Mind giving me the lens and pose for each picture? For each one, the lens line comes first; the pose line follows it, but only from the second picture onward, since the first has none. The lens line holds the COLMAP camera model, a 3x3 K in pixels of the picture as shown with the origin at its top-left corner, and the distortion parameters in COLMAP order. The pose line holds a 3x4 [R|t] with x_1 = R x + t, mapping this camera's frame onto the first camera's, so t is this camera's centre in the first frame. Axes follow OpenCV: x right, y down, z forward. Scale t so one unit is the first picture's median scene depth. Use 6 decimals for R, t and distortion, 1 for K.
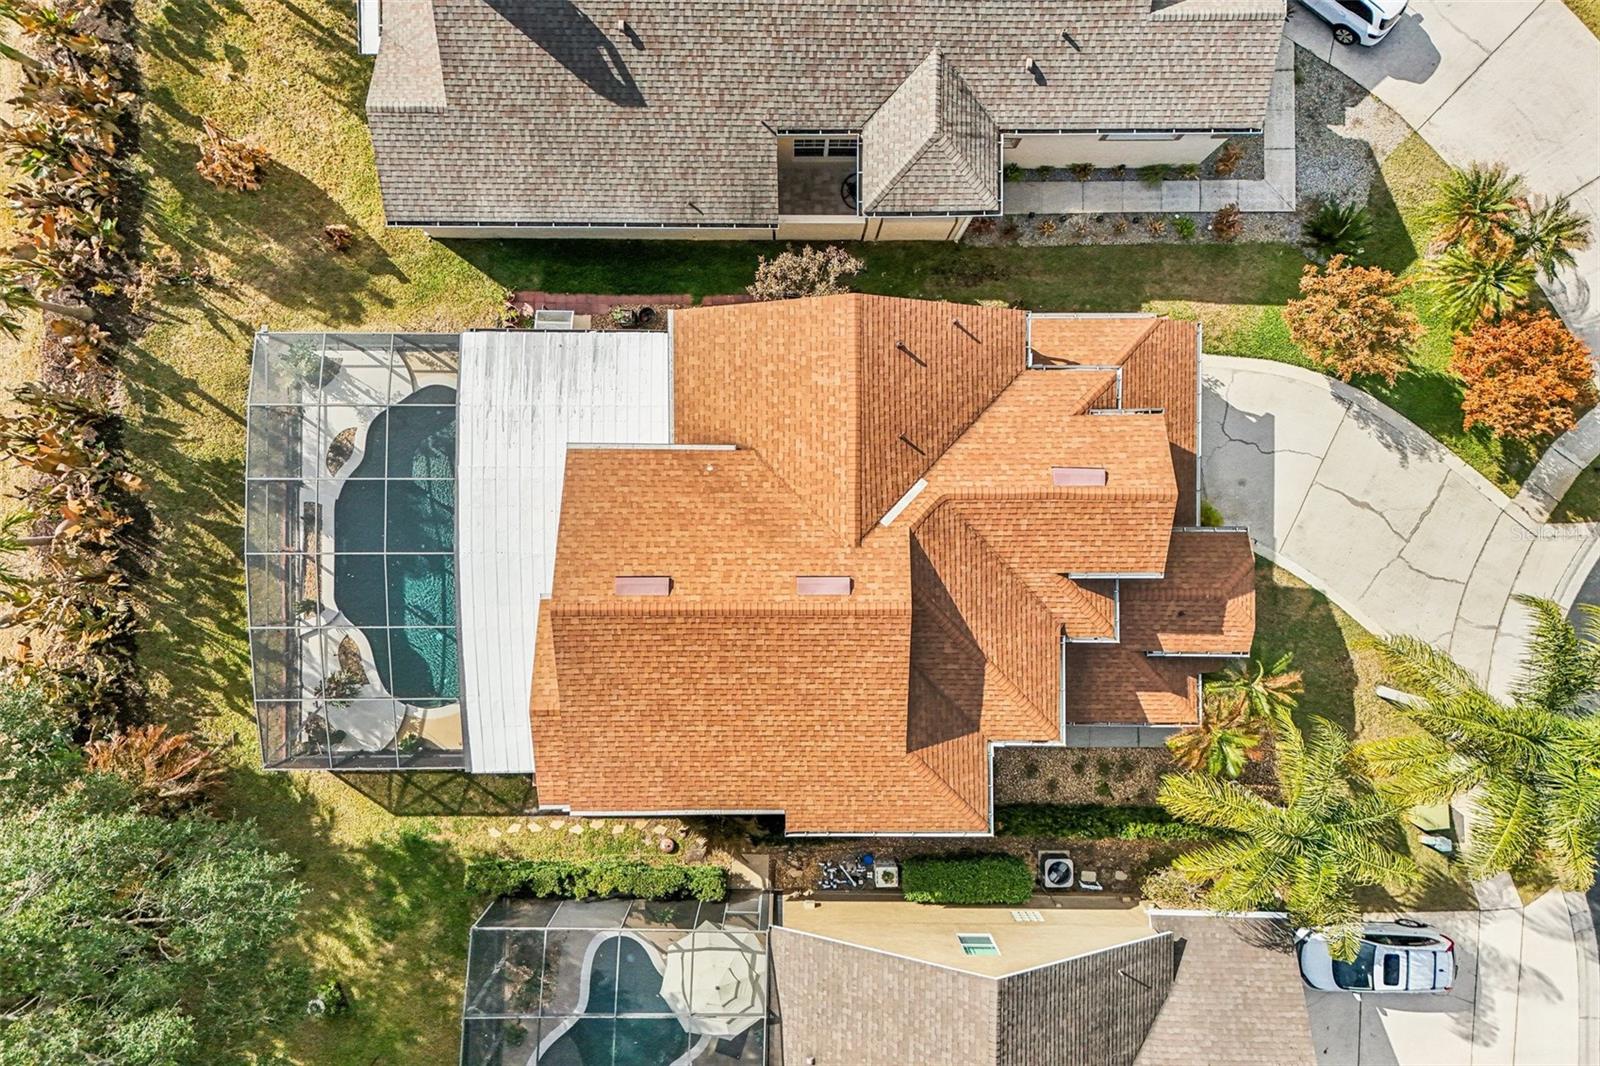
lens RADIAL K [[1179.4, 0, 800.0], [0, 1179.4, 533.0], [0, 0, 1]] dist [0.074622, -0.000039]
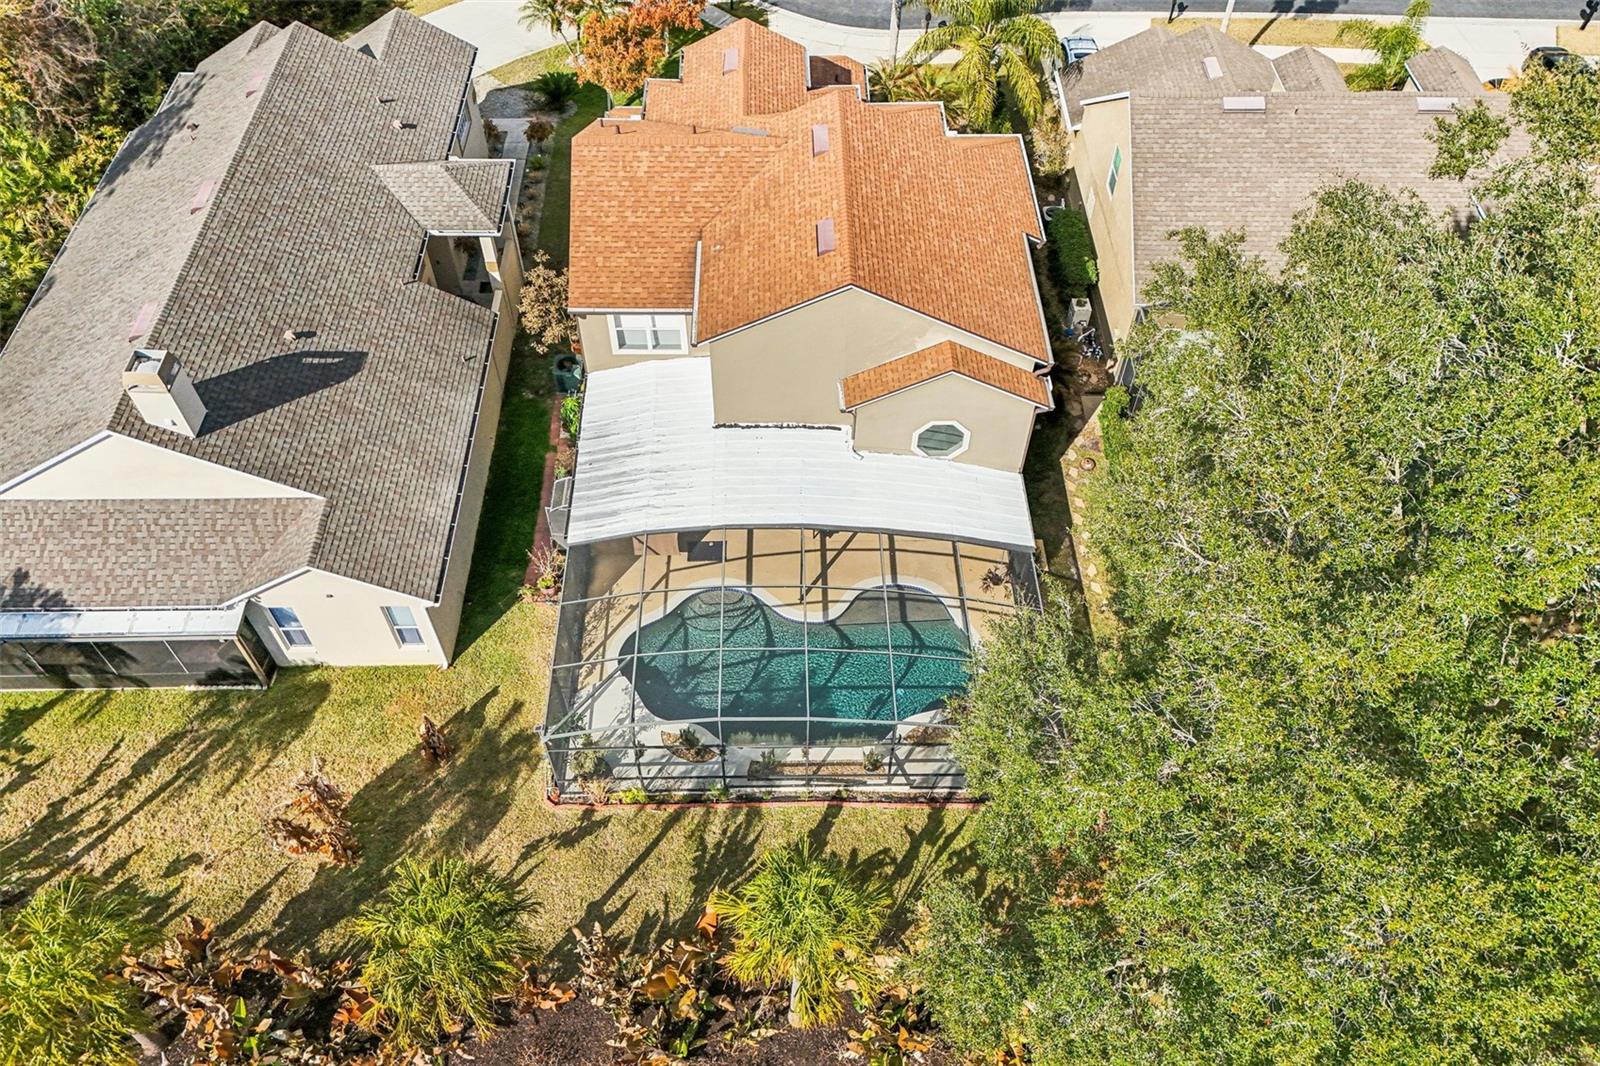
lens RADIAL K [[1179.4, 0, 800.0], [0, 1179.4, 533.0], [0, 0, 1]] dist [0.074622, -0.000039]
pose [[-0.020129, -0.780188, 0.625222, -0.802003], [0.999797, -0.015456, 0.012902, 0.003041], [-0.000402, 0.625355, 0.780341, 0.251315]]
